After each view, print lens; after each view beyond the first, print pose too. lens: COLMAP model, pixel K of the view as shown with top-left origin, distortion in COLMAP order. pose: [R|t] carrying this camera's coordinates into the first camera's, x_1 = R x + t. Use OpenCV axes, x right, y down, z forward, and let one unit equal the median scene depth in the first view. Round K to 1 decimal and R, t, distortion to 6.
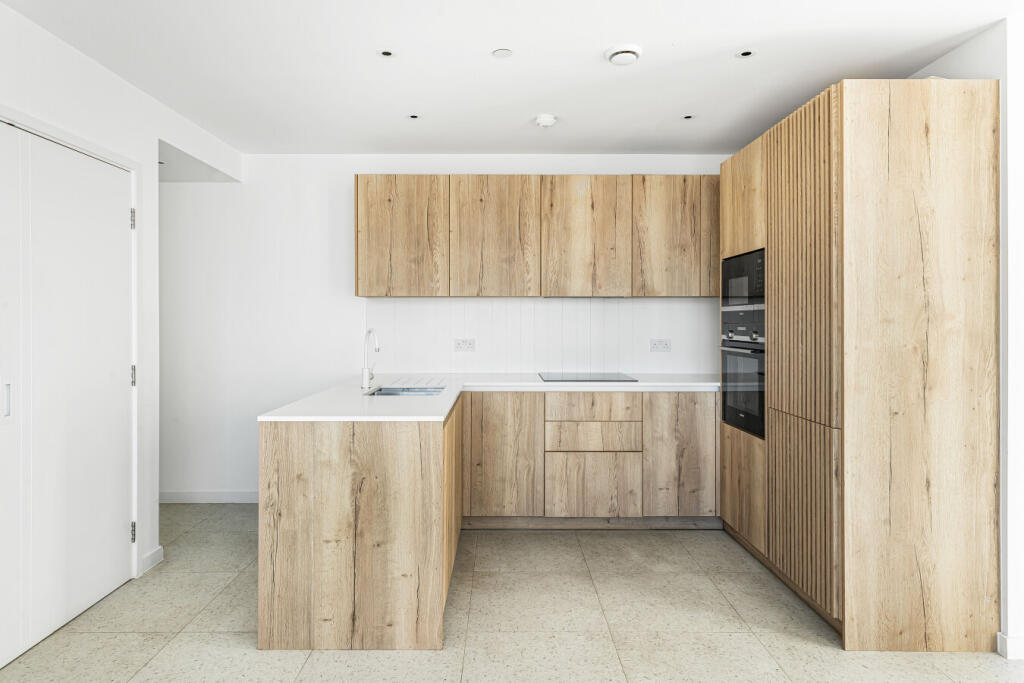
lens RADIAL K [[604.1, 0, 502.9], [0, 604.1, 319.6], [0, 0, 1]] dist [0.007457, -0.000430]
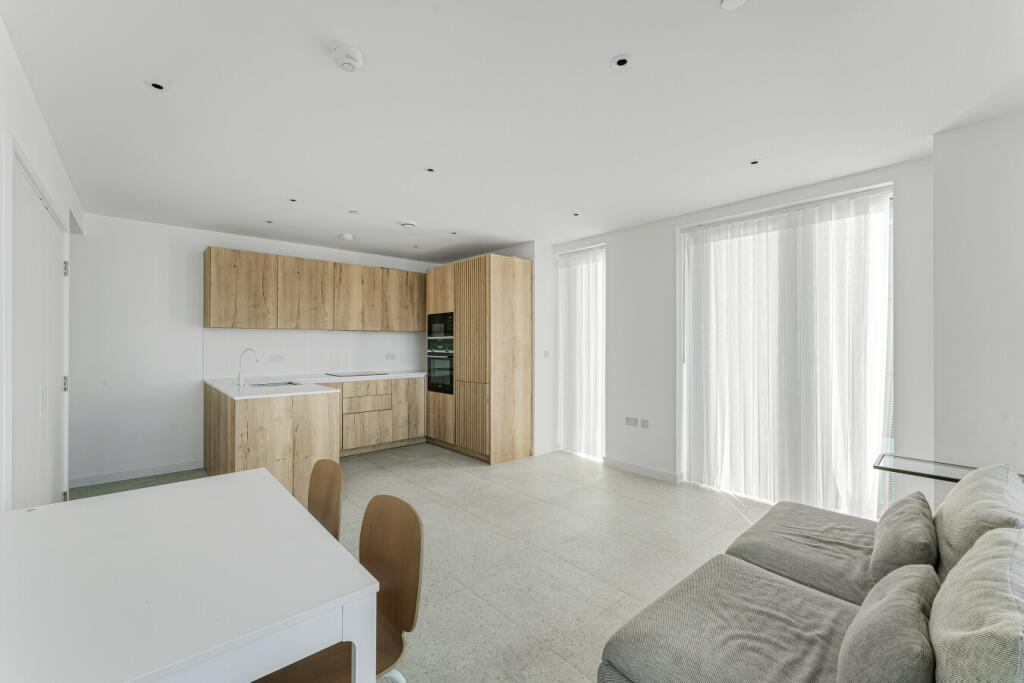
lens RADIAL K [[420.8, 0, 504.9], [0, 420.8, 344.0], [0, 0, 1]] dist [-0.001310, -0.000127]
pose [[0.756877, -0.000773, 0.653557, -0.396327], [-0.000681, 0.999998, 0.001971, 0.000724], [-0.653558, -0.001937, 0.756874, -0.295213]]
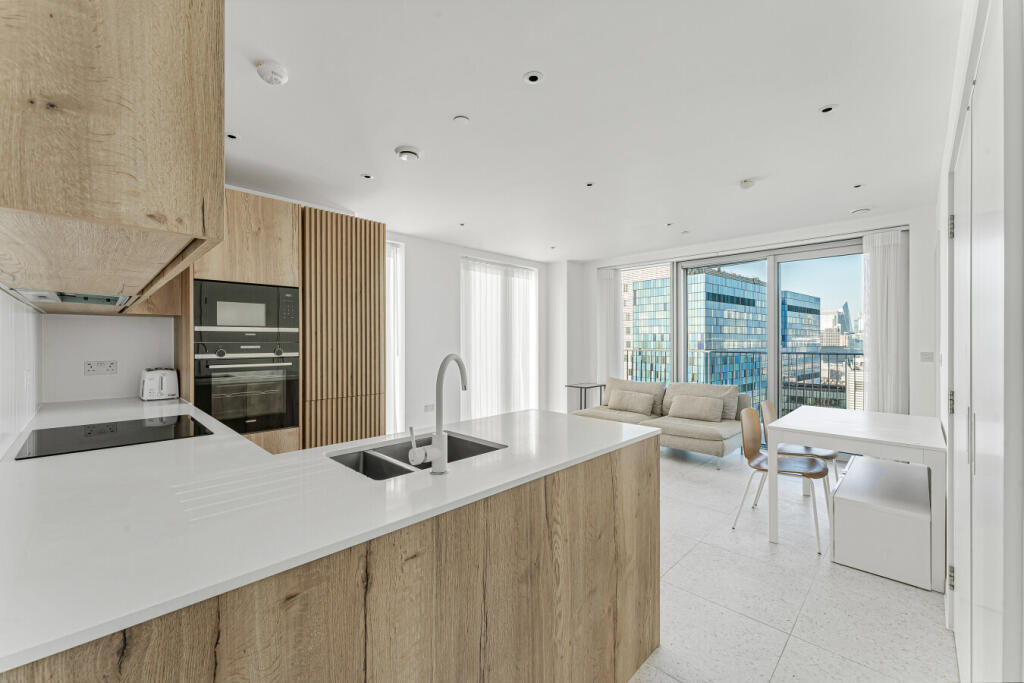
lens RADIAL K [[420.8, 0, 509.9], [0, 420.8, 340.9], [0, 0, 1]] dist [-0.001310, -0.000127]
pose [[-0.713971, -0.003316, 0.700167, -0.493559], [-0.001903, 0.999994, 0.002795, -0.000207], [-0.700173, 0.000663, -0.713973, 1.122859]]
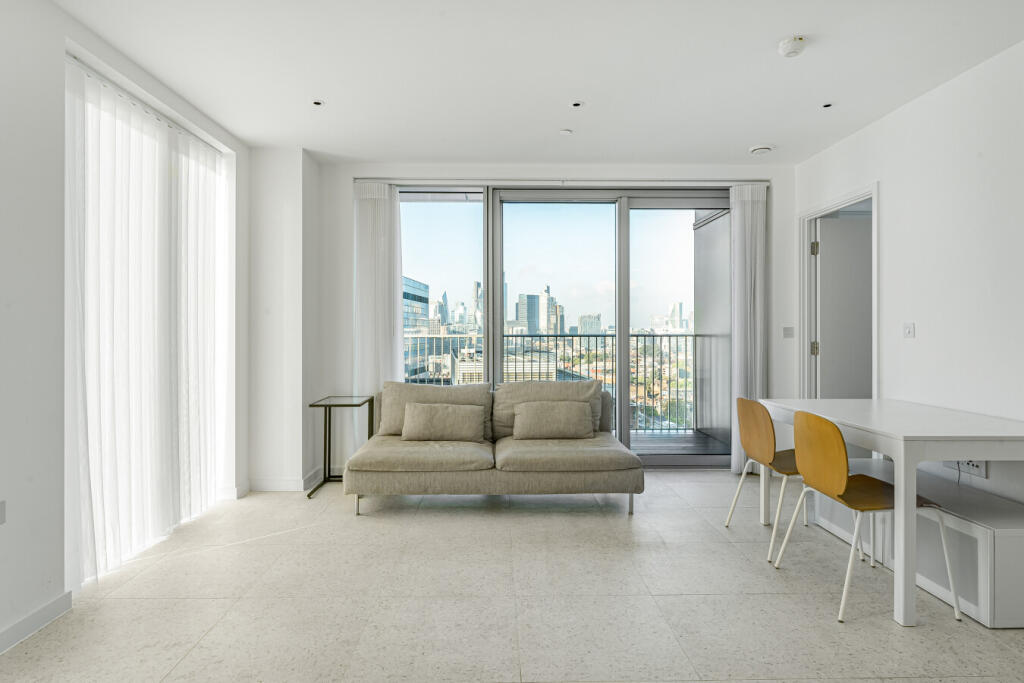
lens RADIAL K [[555.3, 0, 508.1], [0, 555.3, 333.2], [0, 0, 1]] dist [0.000867, 0.000305]
pose [[-0.999761, 0.000357, -0.021880, 0.143784], [0.000304, 0.999997, 0.002440, 0.039665], [0.021881, 0.002433, -0.999758, 0.858978]]
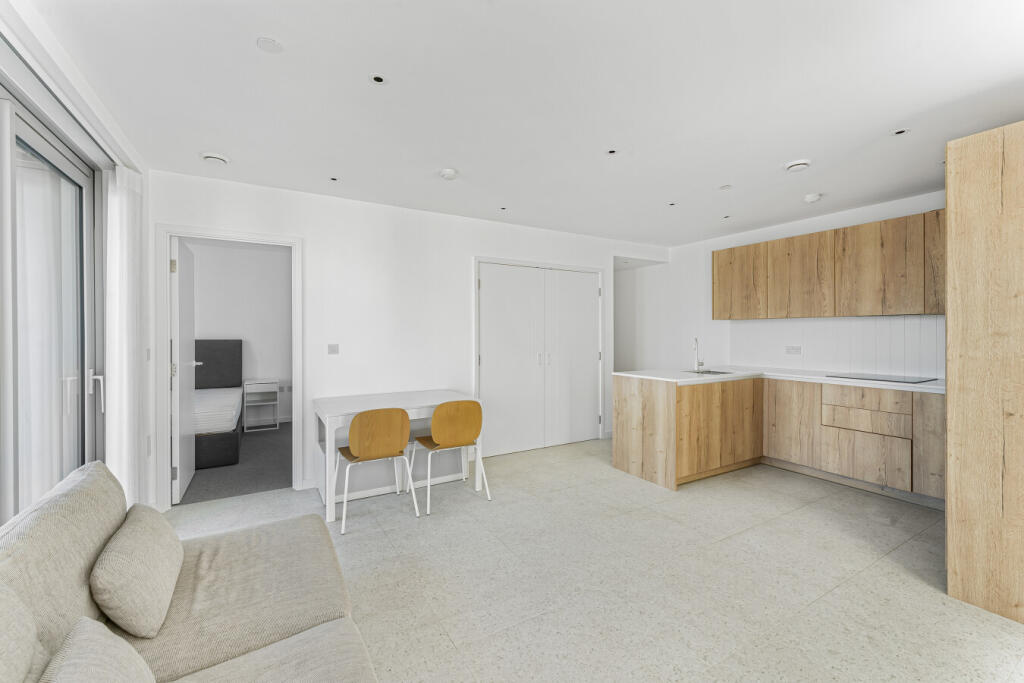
lens RADIAL K [[420.8, 0, 509.3], [0, 420.8, 335.0], [0, 0, 1]] dist [-0.001310, -0.000127]
pose [[0.507361, 0.003920, -0.861725, 0.556156], [-0.000295, 0.999990, 0.004375, 0.000181], [0.861734, -0.001966, 0.507357, -0.148615]]
